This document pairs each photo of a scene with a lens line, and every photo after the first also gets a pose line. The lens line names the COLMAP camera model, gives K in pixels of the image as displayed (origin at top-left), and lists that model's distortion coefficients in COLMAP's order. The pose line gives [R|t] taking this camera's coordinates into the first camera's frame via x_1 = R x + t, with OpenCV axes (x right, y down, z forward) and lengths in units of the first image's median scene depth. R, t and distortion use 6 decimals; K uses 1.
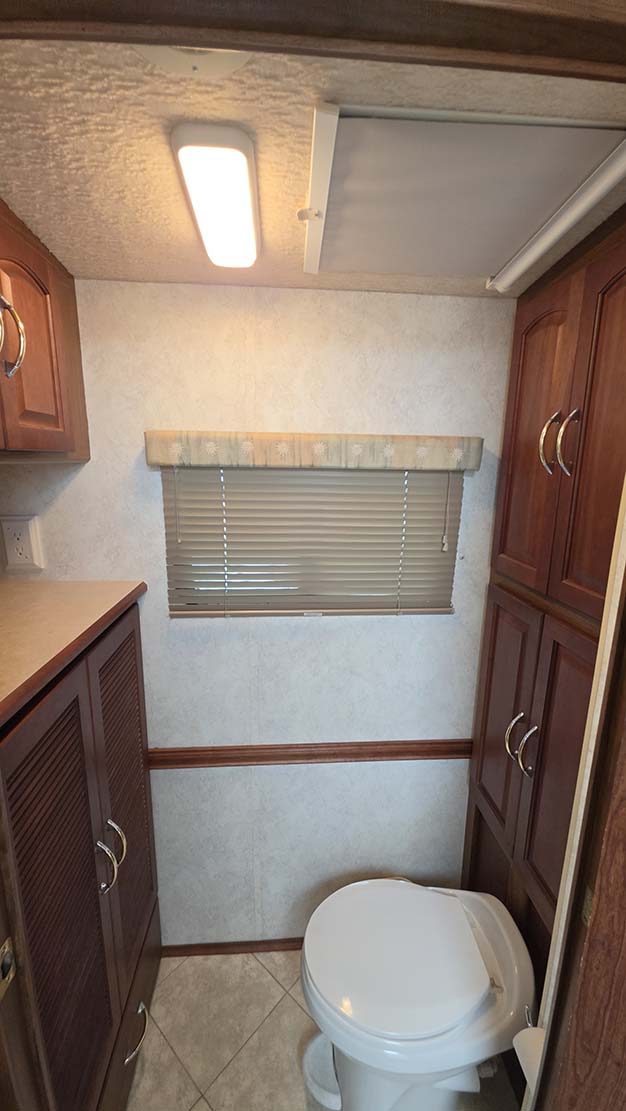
lens RADIAL K [[437.0, 0, 314.6], [0, 437.0, 553.0], [0, 0, 1]] dist [0.007760, -0.006102]
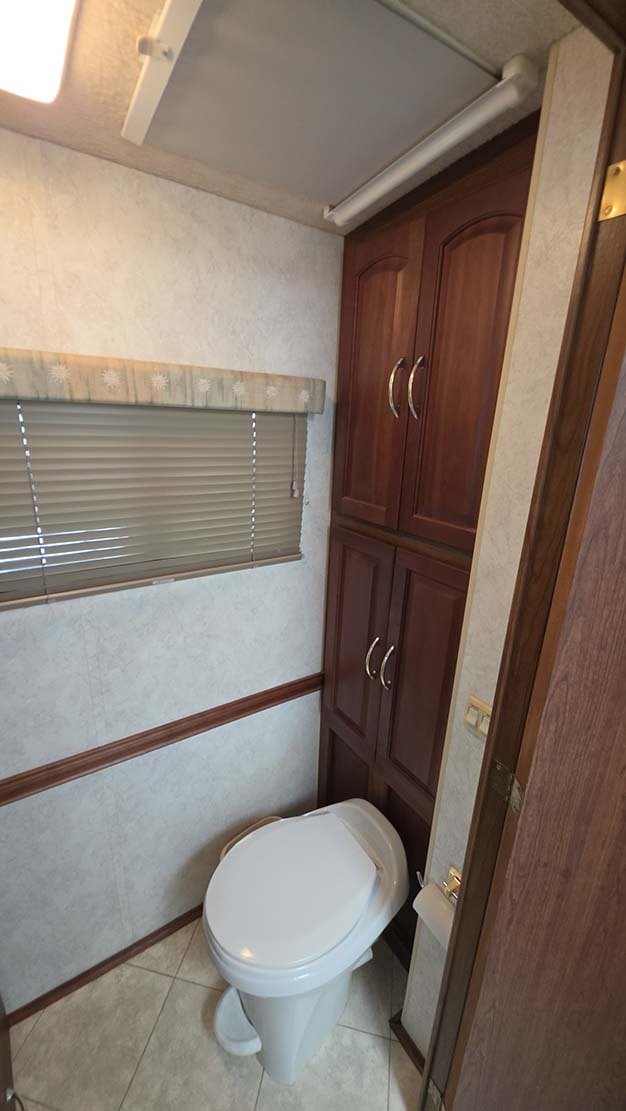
lens RADIAL K [[438.2, 0, 312.7], [0, 438.2, 552.6], [0, 0, 1]] dist [0.007536, -0.006750]
pose [[0.869465, -0.127525, 0.477250, -0.170123], [0.076845, 0.989259, 0.124342, -0.001150], [-0.487981, -0.071437, 0.869926, 0.117040]]
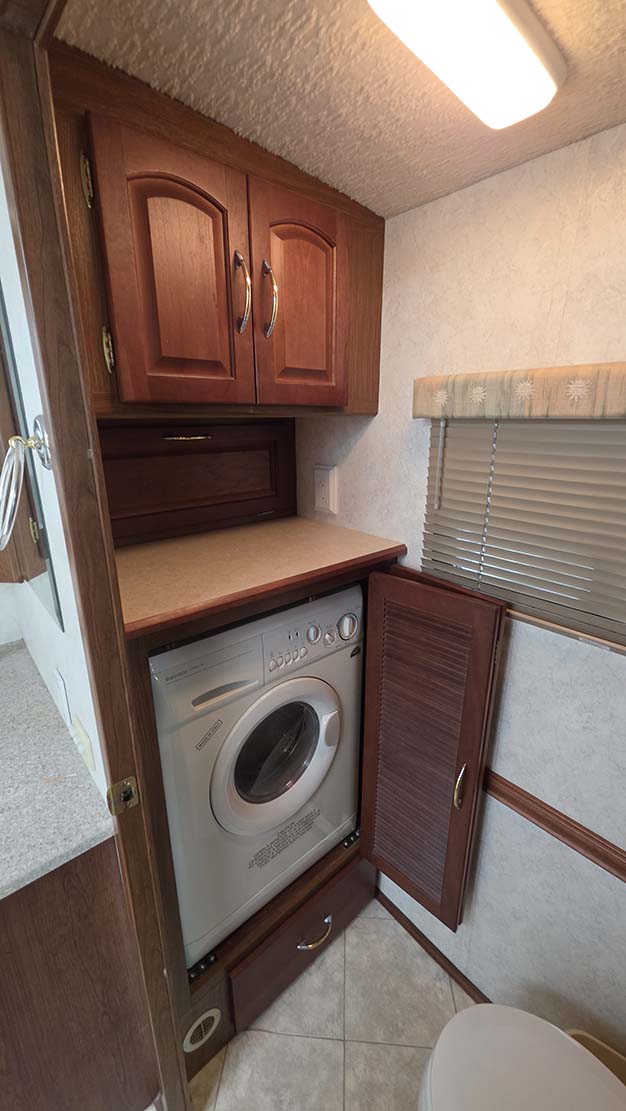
lens RADIAL K [[440.1, 0, 315.8], [0, 440.1, 553.7], [0, 0, 1]] dist [0.008976, -0.006880]
pose [[0.608233, 0.221091, -0.762346, 0.246336], [-0.152058, 0.975092, 0.161473, -0.043197], [0.779058, 0.017708, 0.626702, 0.271721]]
